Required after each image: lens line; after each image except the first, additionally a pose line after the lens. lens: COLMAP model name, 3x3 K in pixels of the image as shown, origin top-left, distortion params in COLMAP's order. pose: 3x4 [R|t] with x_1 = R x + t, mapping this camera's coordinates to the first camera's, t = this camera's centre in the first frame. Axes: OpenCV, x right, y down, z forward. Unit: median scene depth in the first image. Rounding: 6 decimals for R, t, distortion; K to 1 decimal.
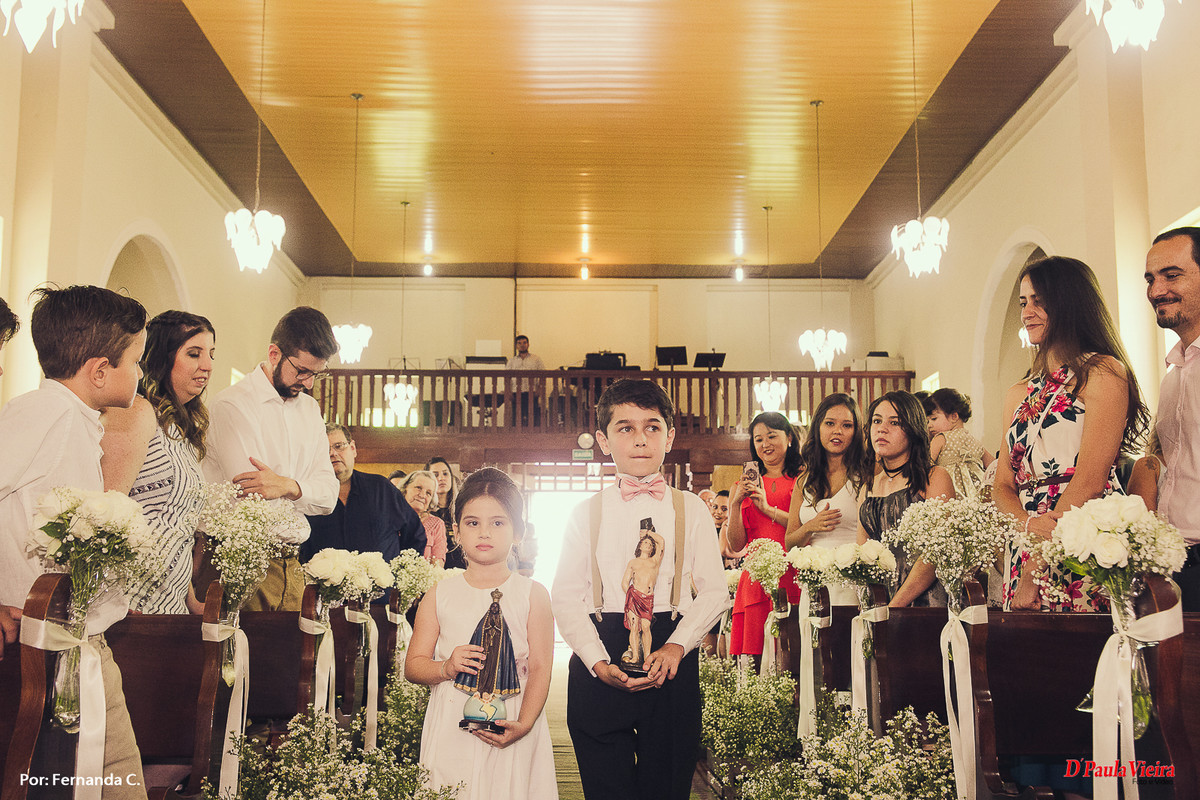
lens RADIAL K [[1338.3, 0, 601.4], [0, 1338.3, 399.2], [0, 0, 1]] dist [-0.001975, 0.000000]
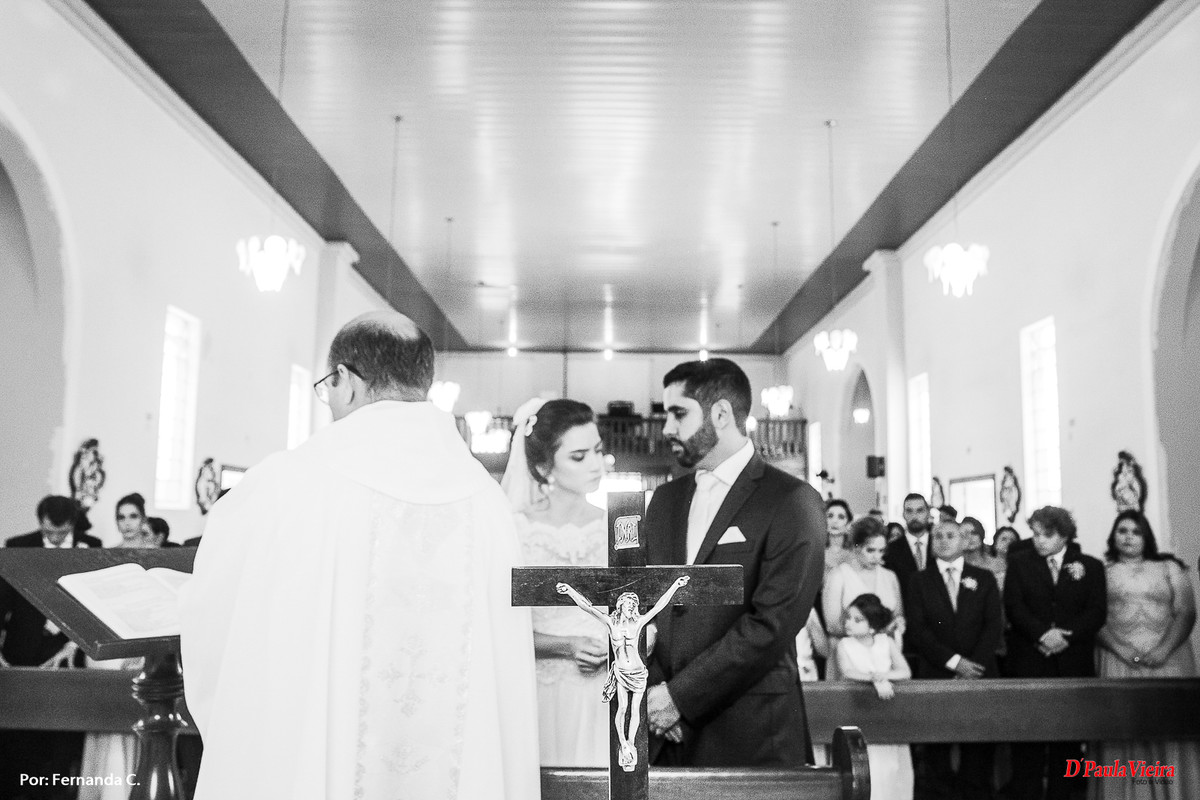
lens RADIAL K [[1034.5, 0, 601.1], [0, 1034.5, 401.1], [0, 0, 1]] dist [-0.051497, 0.007513]
pose [[0.999833, -0.000864, -0.018240, 0.002126], [0.001420, 0.999533, 0.030516, -0.079638], [0.018205, -0.030536, 0.999368, -0.272134]]
